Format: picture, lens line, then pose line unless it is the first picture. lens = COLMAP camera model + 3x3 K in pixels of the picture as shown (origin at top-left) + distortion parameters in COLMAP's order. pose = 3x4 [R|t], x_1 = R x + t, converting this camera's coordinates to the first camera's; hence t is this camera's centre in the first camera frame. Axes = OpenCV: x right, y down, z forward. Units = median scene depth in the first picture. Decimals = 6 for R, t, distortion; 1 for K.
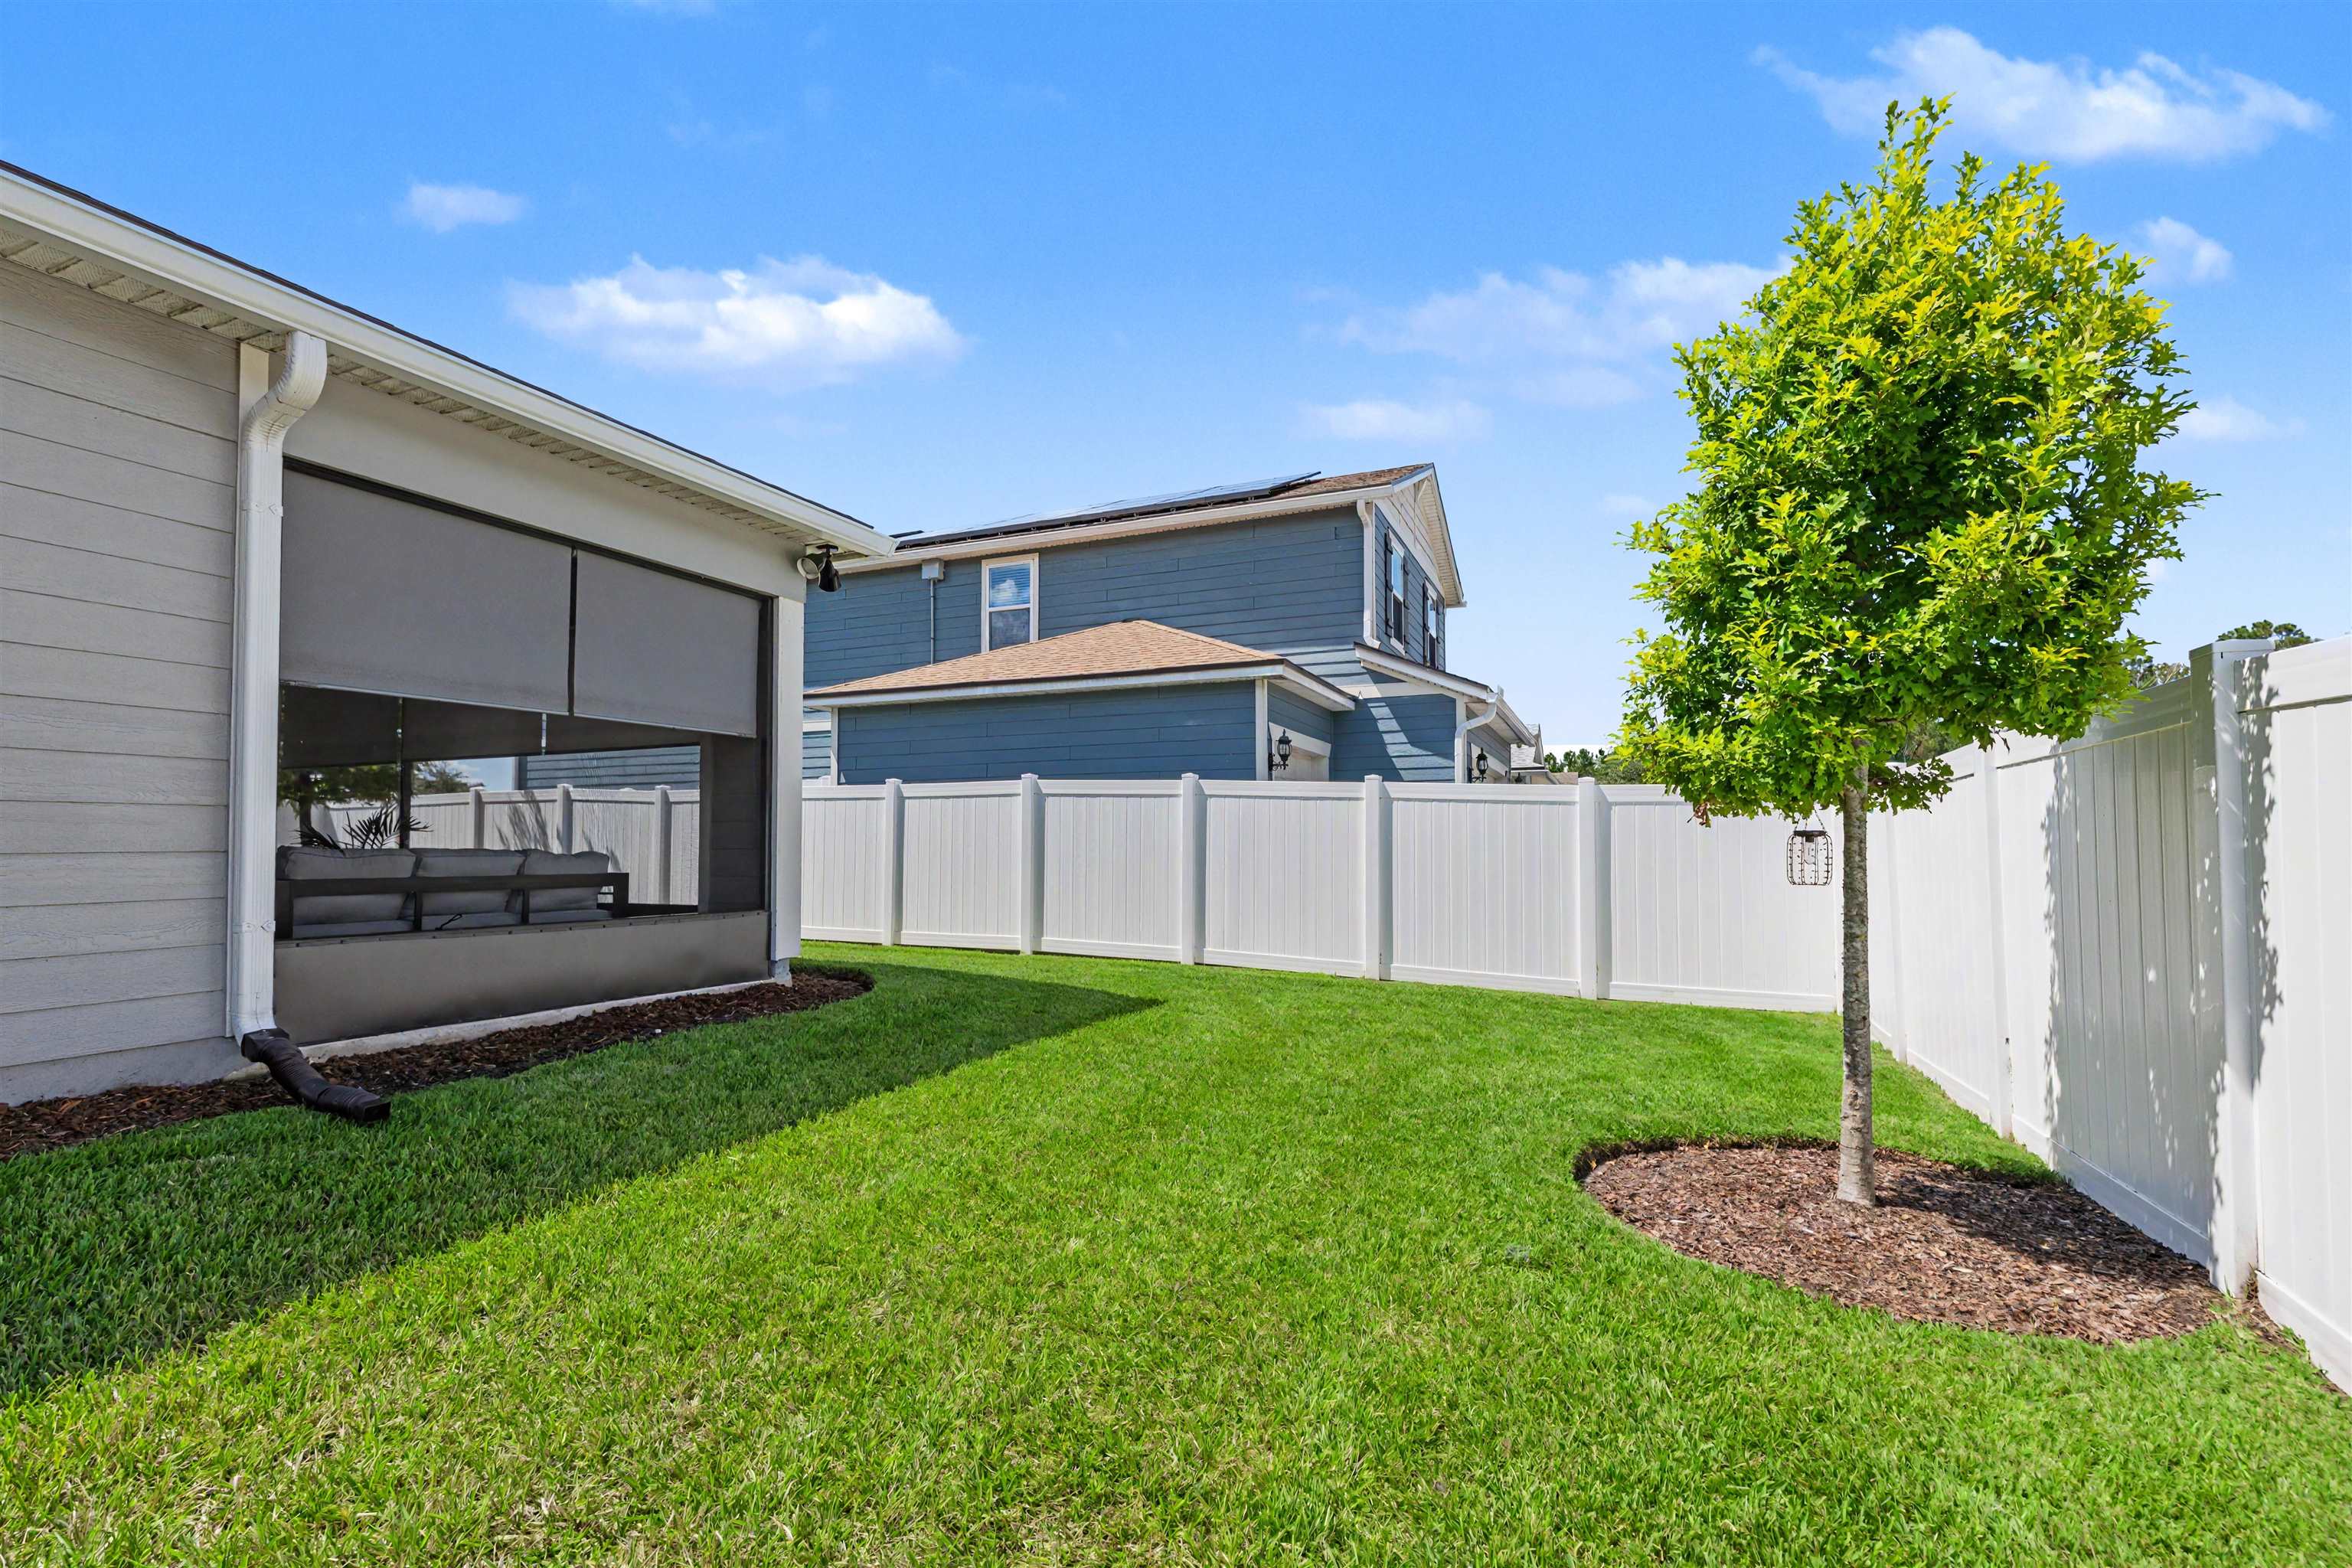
lens RADIAL K [[984.6, 0, 1176.0], [0, 984.6, 784.0], [0, 0, 1]] dist [-0.000326, 0.000478]
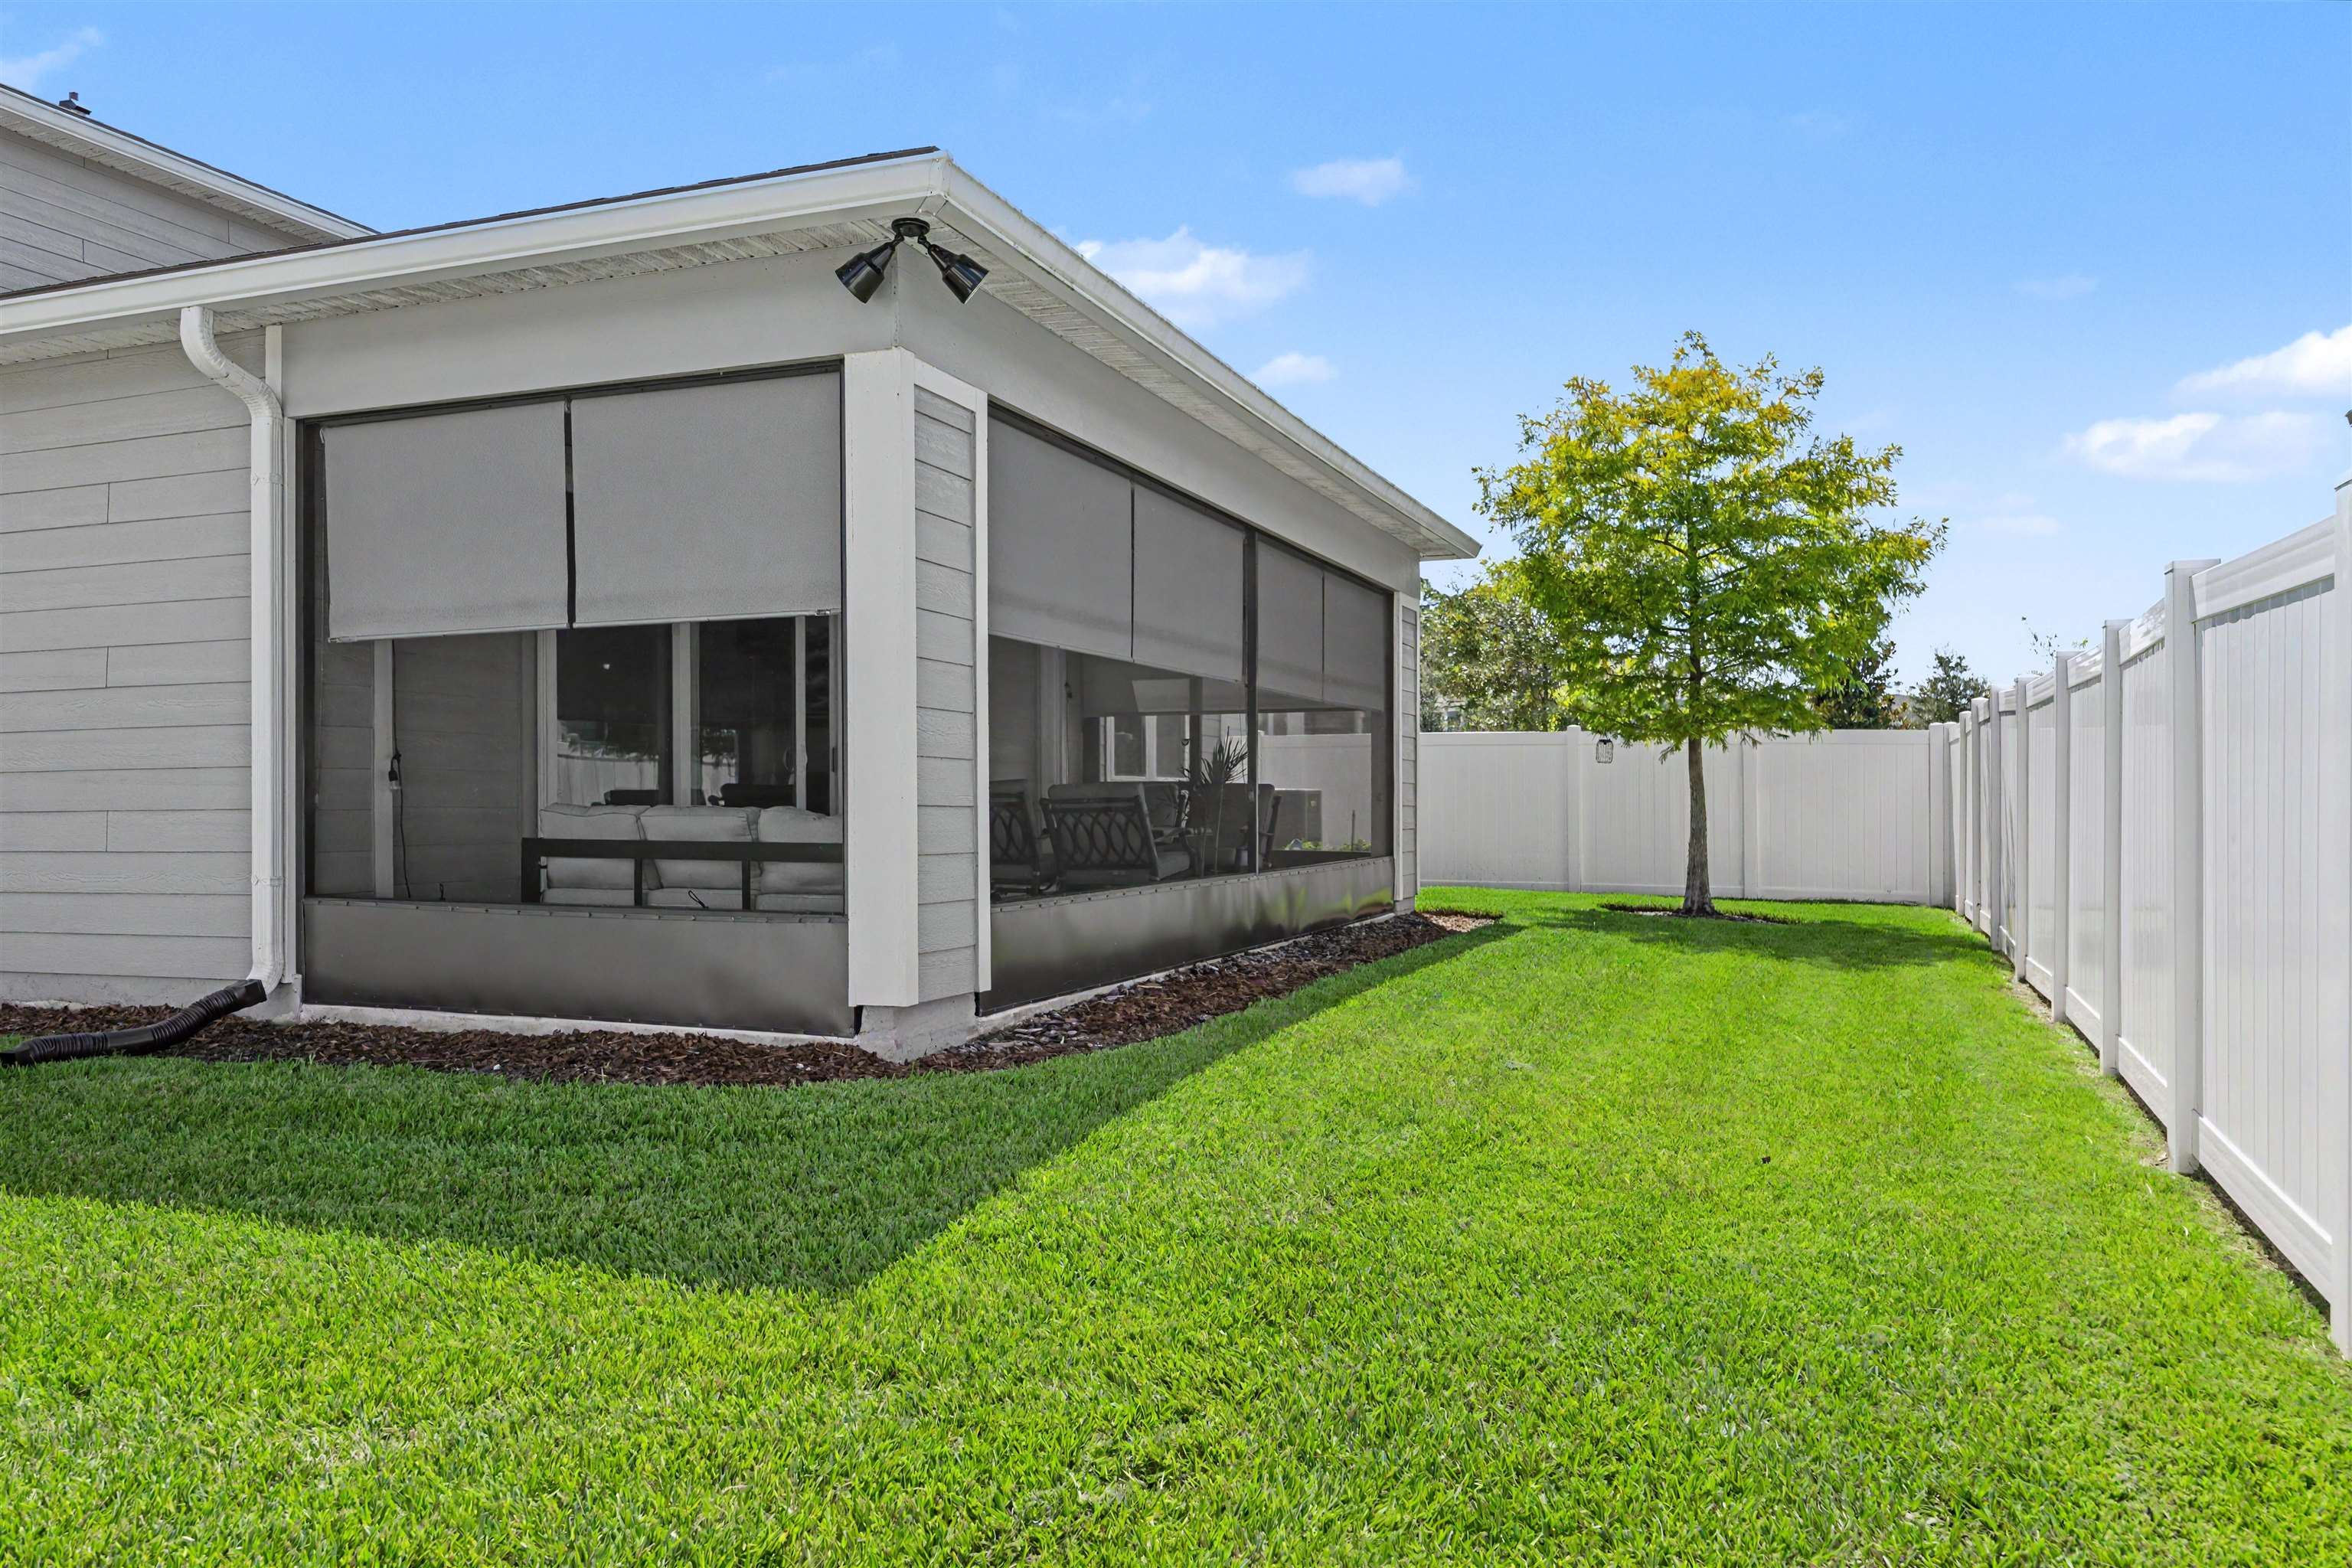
lens RADIAL K [[1771.0, 0, 1176.0], [0, 1771.0, 784.0], [0, 0, 1]] dist [0.003850, 0.003881]
pose [[0.057420, -0.004516, -0.998340, 0.740769], [0.061097, 0.998131, -0.001001, 0.076543], [0.996479, -0.060938, 0.057589, 1.366553]]
